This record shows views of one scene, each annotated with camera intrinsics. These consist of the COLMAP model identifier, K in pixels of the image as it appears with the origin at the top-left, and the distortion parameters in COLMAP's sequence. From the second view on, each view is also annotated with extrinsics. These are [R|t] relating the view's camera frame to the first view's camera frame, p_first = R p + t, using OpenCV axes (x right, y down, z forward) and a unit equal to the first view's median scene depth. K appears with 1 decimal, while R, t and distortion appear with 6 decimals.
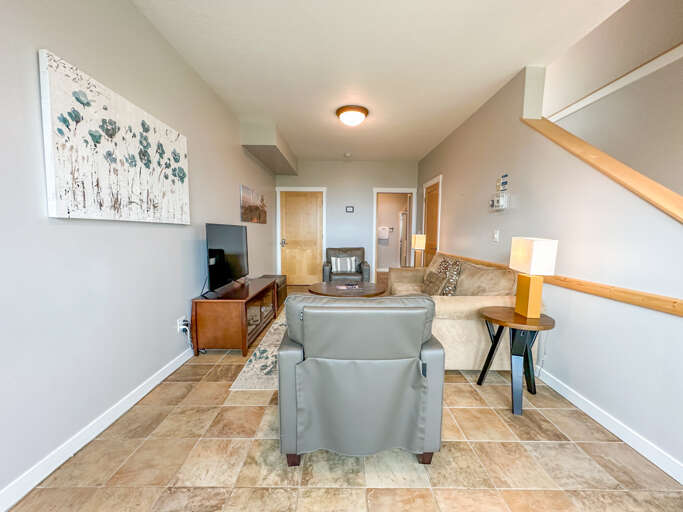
lens RADIAL K [[280.3, 0, 339.7], [0, 280.3, 253.4], [0, 0, 1]] dist [0.011974, 0.000065]
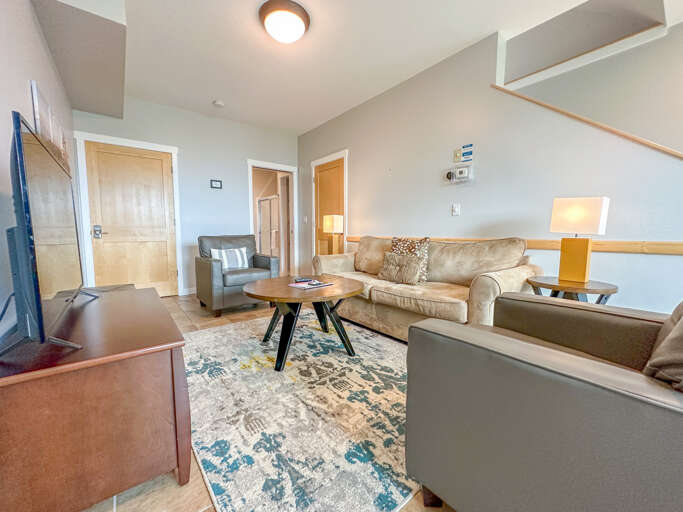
lens RADIAL K [[280.3, 0, 339.7], [0, 280.3, 253.4], [0, 0, 1]] dist [0.011974, 0.000065]
pose [[0.789109, -0.058418, 0.611469, -0.201542], [0.054263, 0.998205, 0.025338, 0.023435], [-0.611851, 0.013186, 0.790863, 0.283288]]
